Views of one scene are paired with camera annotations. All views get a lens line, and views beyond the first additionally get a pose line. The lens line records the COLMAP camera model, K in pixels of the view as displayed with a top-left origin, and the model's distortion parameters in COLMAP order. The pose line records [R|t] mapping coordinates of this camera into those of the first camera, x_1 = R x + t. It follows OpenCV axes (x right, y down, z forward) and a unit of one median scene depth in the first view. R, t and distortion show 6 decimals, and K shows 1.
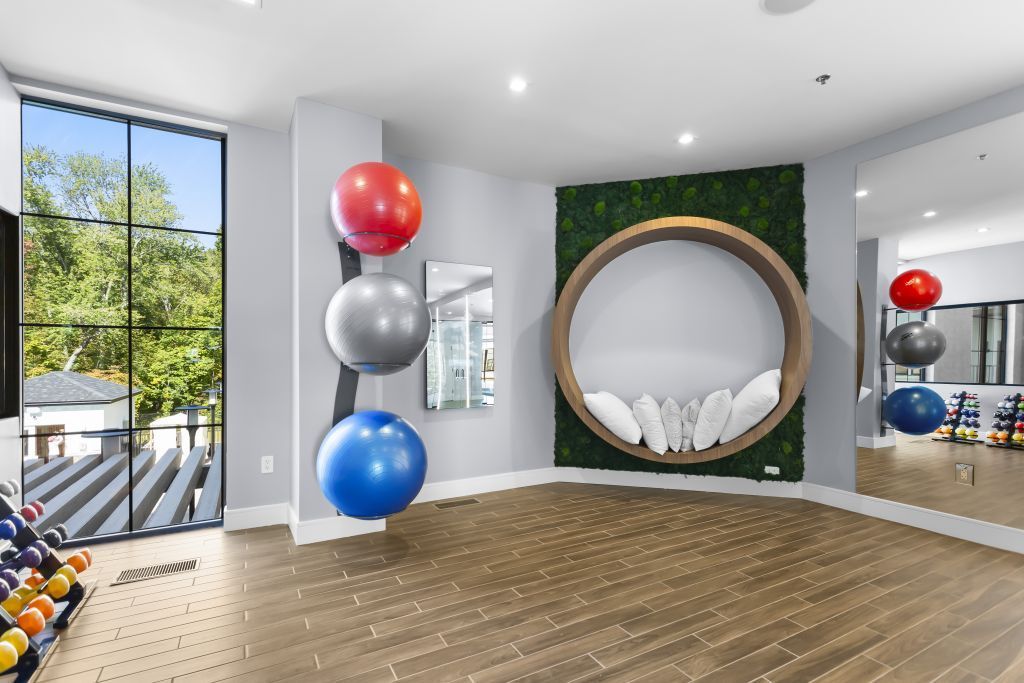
lens RADIAL K [[484.6, 0, 510.9], [0, 484.6, 356.8], [0, 0, 1]] dist [0.002624, -0.000063]
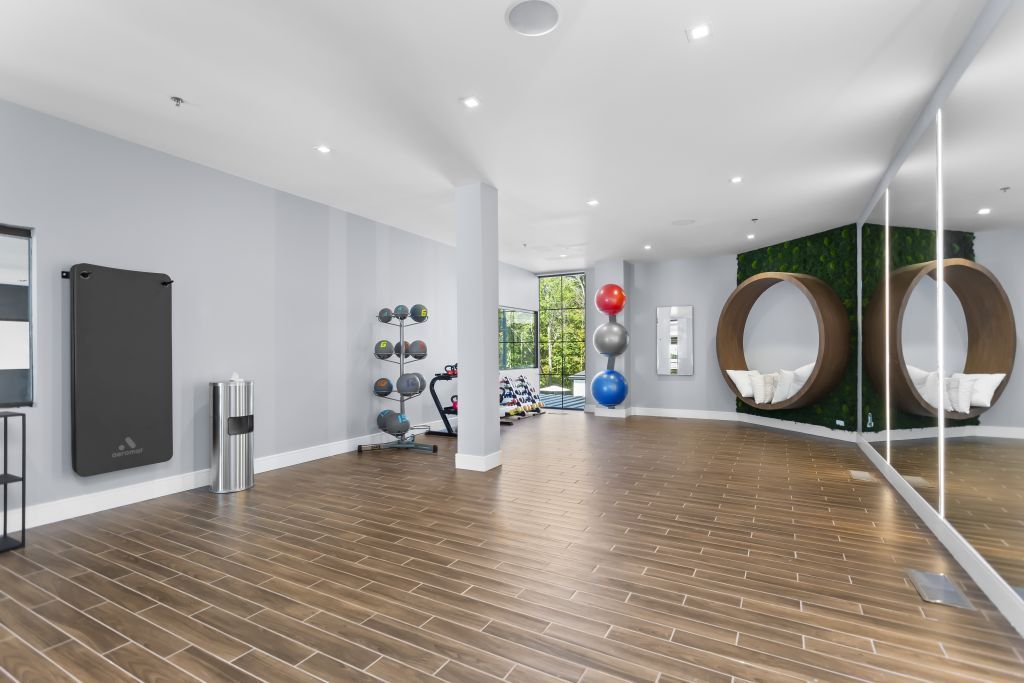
lens RADIAL K [[484.6, 0, 510.9], [0, 484.6, 356.8], [0, 0, 1]] dist [0.002624, -0.000063]
pose [[0.532413, 0.007855, -0.846448, 1.299066], [0.004932, 0.999911, 0.012381, -0.003098], [0.846470, -0.010767, 0.532327, -0.723489]]
